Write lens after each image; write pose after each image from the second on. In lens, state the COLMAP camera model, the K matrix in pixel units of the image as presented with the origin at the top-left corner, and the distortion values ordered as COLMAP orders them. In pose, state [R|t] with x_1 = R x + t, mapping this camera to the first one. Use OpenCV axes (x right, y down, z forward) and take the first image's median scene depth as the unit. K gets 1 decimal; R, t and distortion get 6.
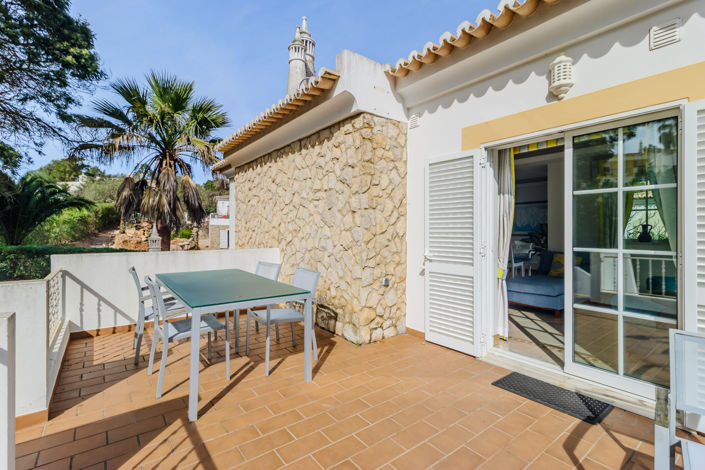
lens RADIAL K [[327.7, 0, 351.5], [0, 327.7, 231.6], [0, 0, 1]] dist [-0.016099, -0.000298]
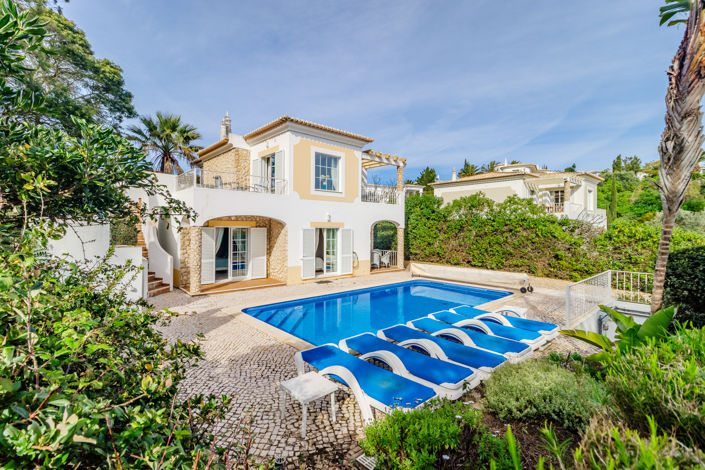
lens RADIAL K [[327.7, 0, 353.7], [0, 327.7, 234.8], [0, 0, 1]] dist [-0.016099, -0.000298]
pose [[0.996317, 0.000884, 0.085738, 0.381868], [-0.001871, 0.999933, 0.011426, 0.223040], [-0.085722, -0.011544, 0.996252, -1.058239]]
